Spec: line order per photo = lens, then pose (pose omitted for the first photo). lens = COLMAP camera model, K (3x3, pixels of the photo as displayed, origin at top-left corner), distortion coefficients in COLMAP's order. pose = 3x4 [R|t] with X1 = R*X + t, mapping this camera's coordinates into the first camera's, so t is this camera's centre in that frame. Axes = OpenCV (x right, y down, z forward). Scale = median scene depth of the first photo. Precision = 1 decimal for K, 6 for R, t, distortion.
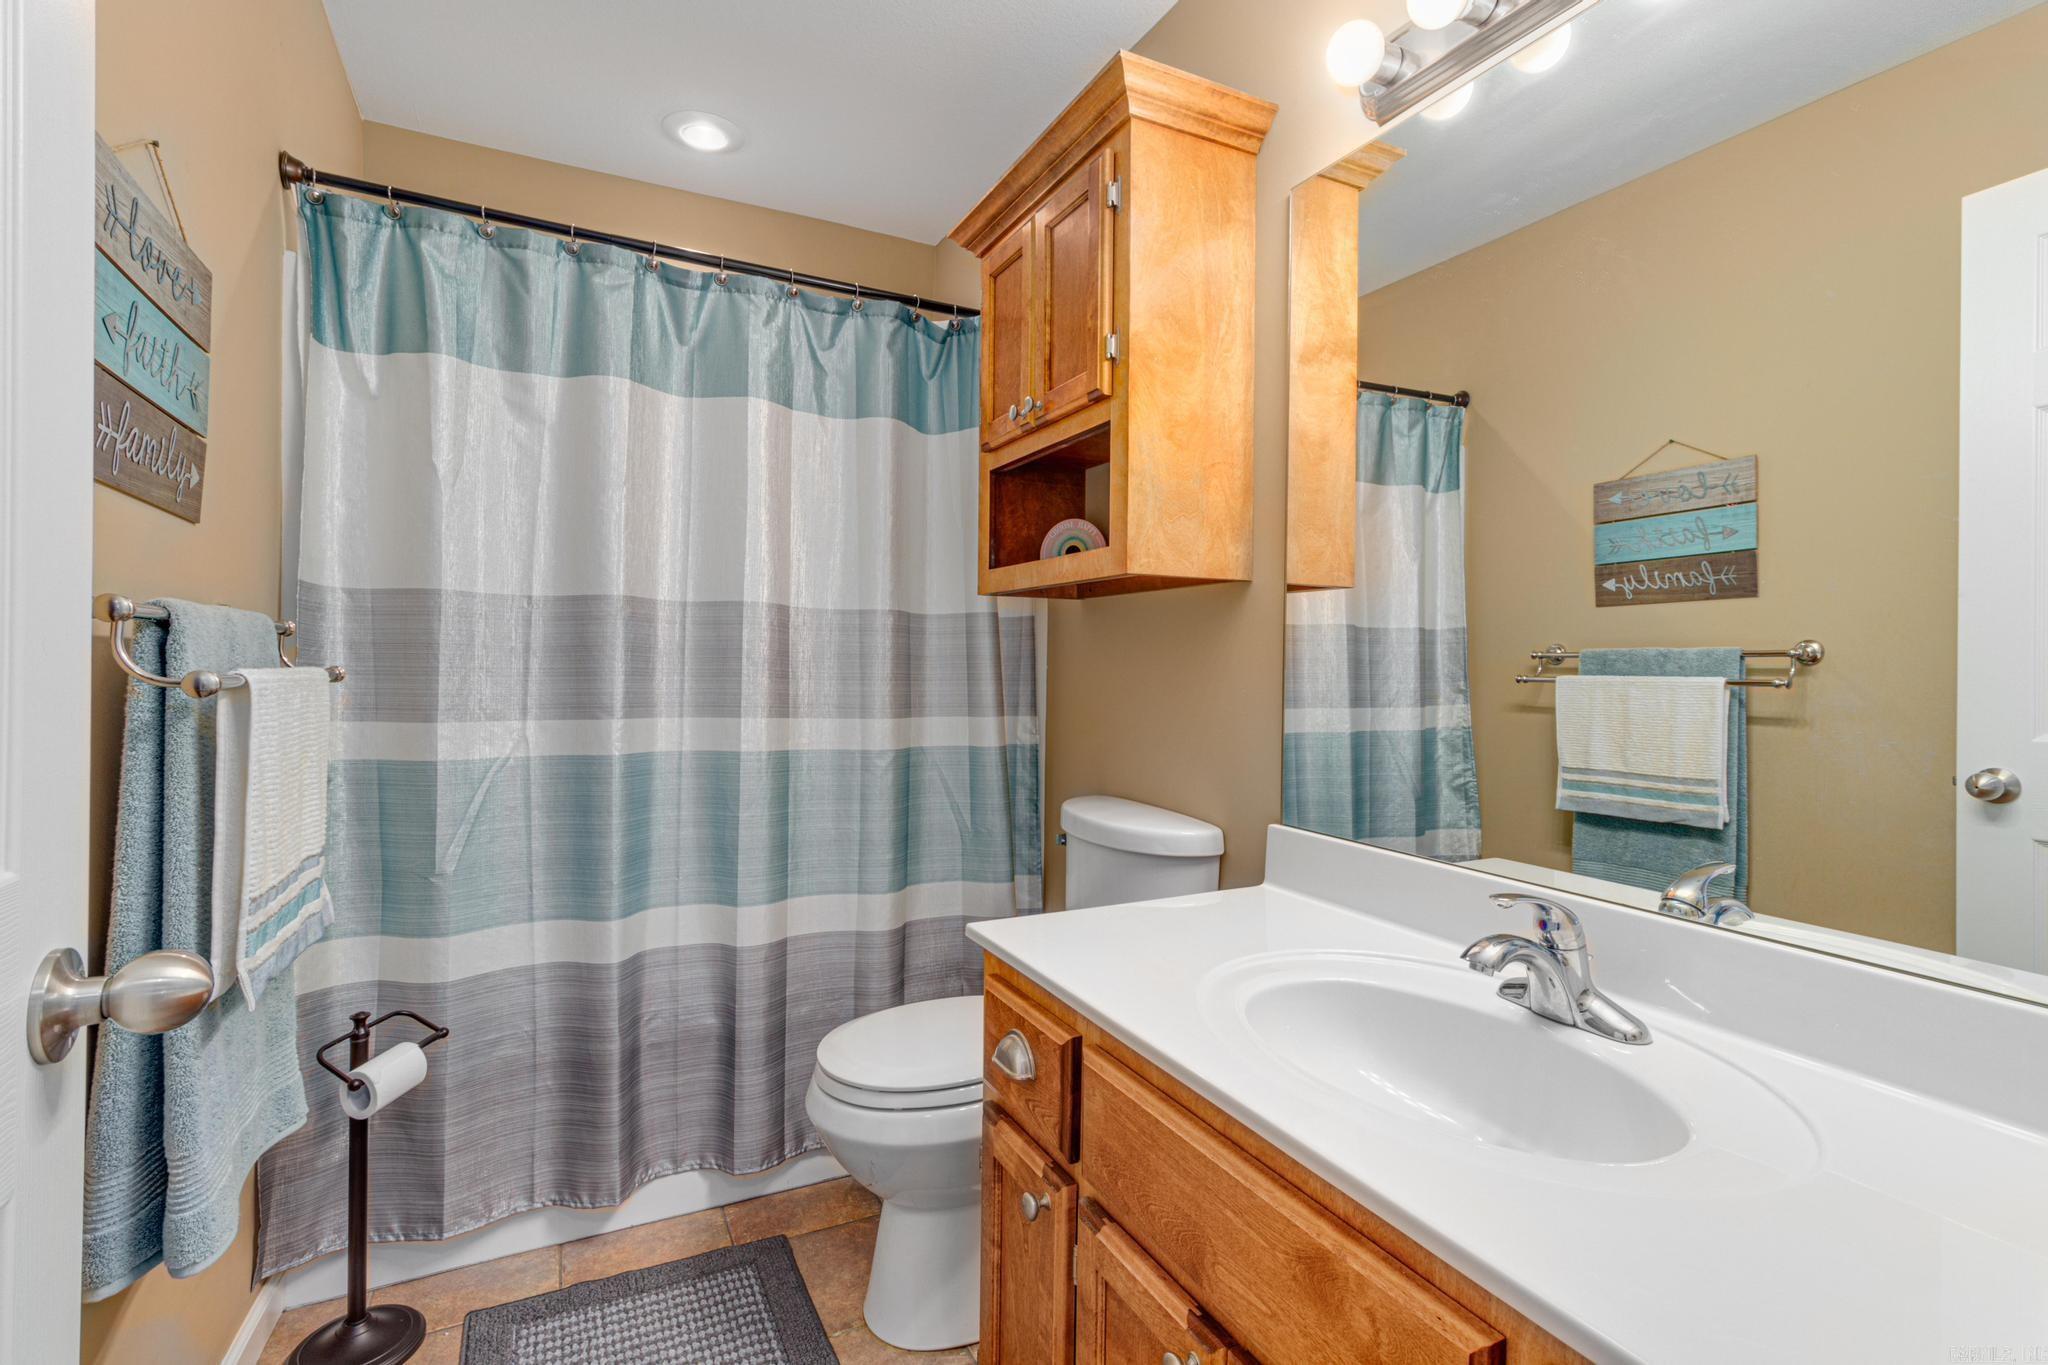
lens RADIAL K [[937.9, 0, 1032.0], [0, 937.9, 657.5], [0, 0, 1]] dist [0.001054, 0.000016]
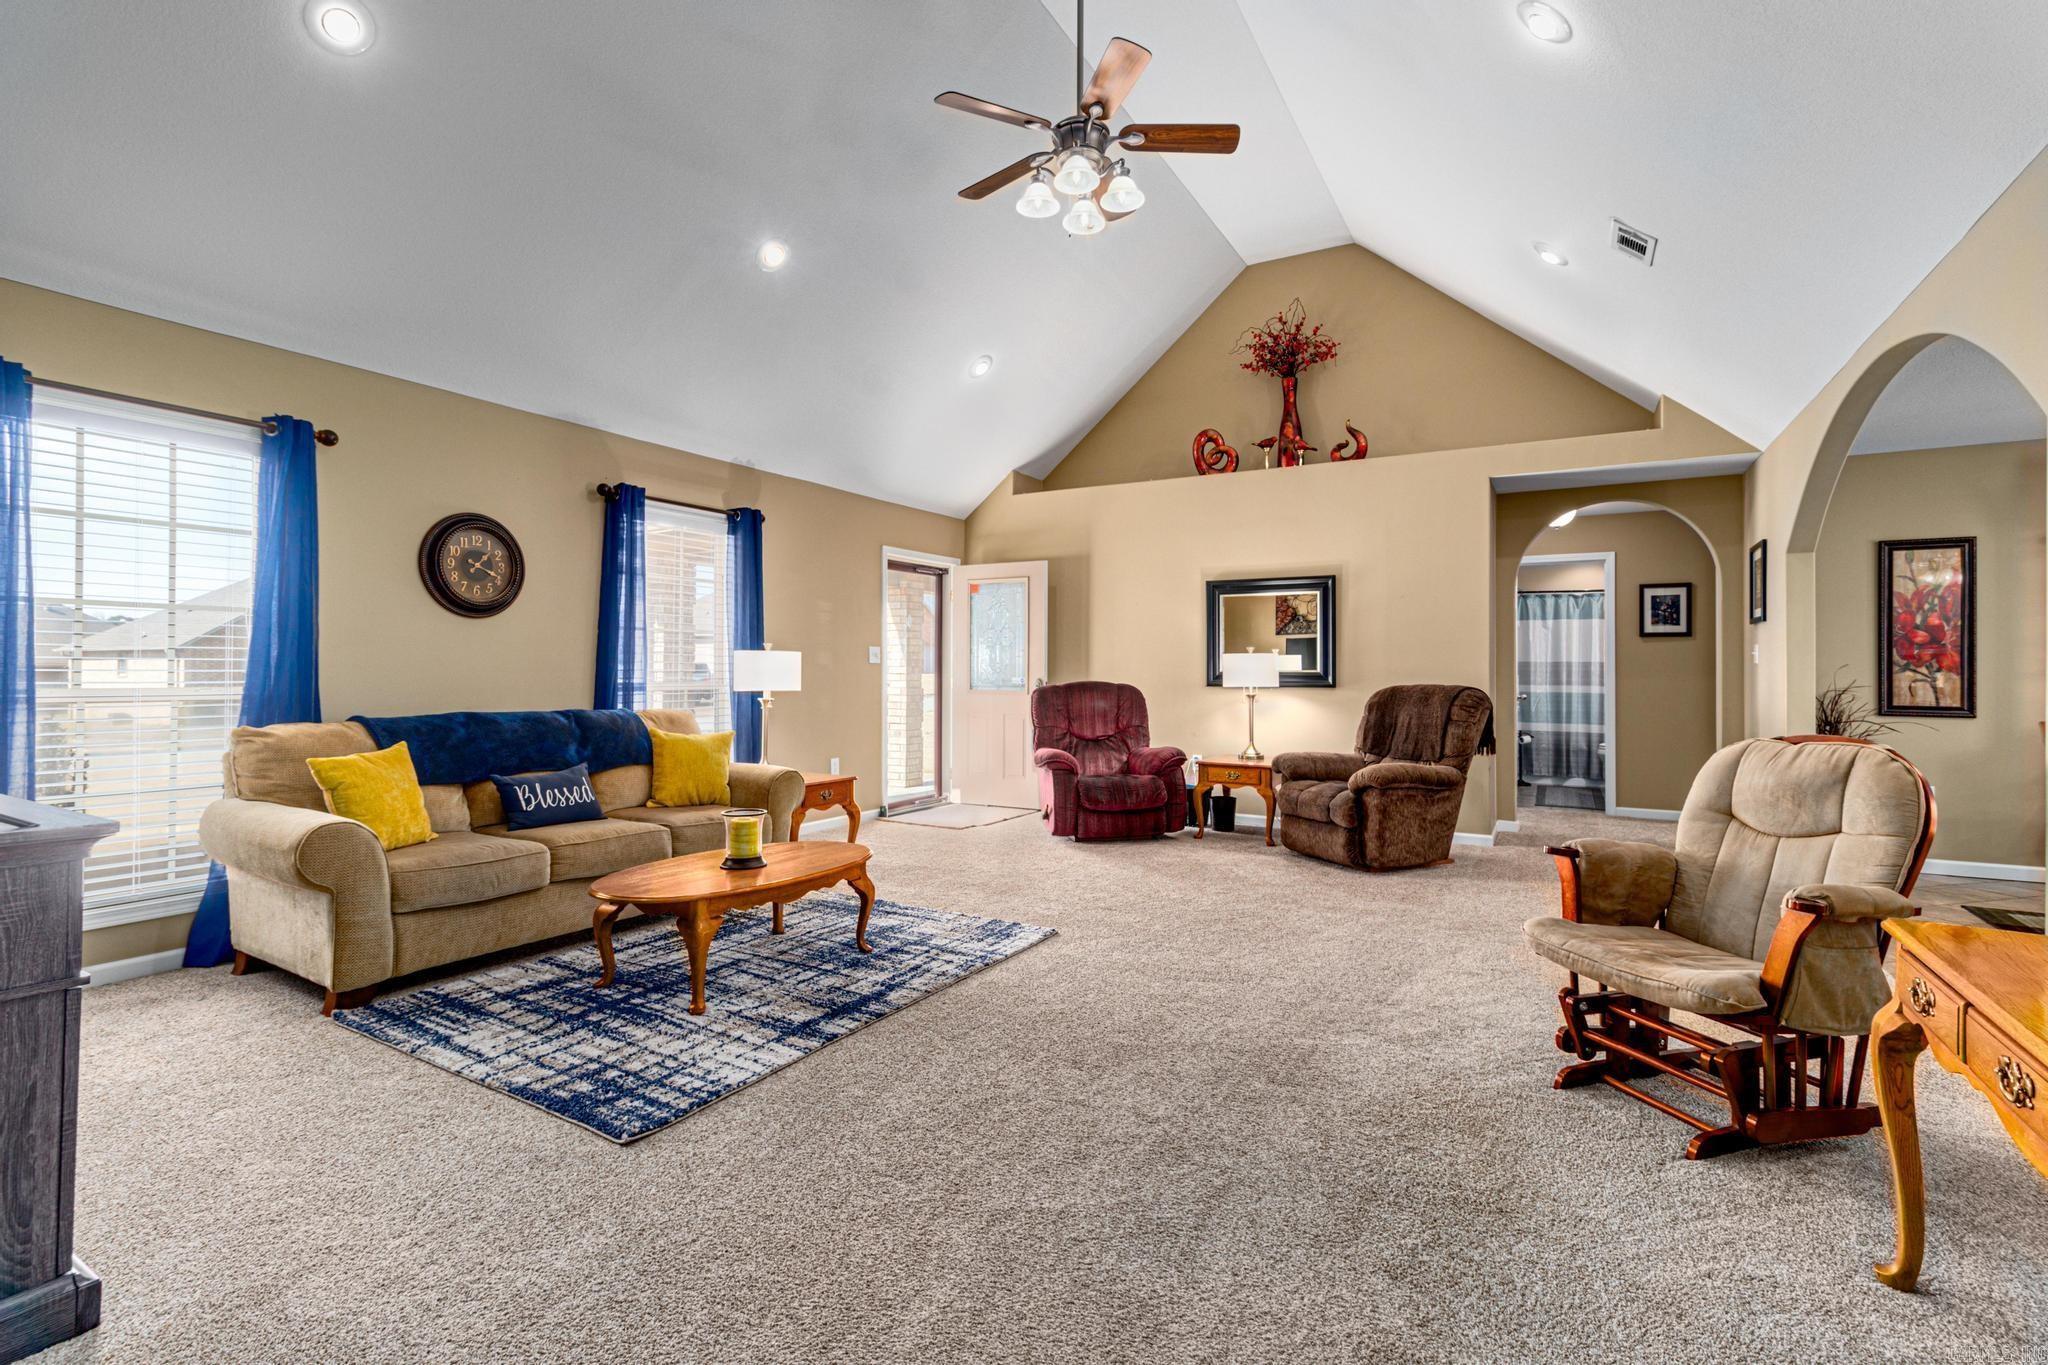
lens RADIAL K [[937.9, 0, 1032.0], [0, 937.9, 657.5], [0, 0, 1]] dist [0.001054, 0.000016]
pose [[0.554454, -0.012835, -0.832115, 2.216695], [0.003819, 0.999910, -0.012878, -0.034057], [0.832205, 0.003962, 0.554453, -4.273075]]
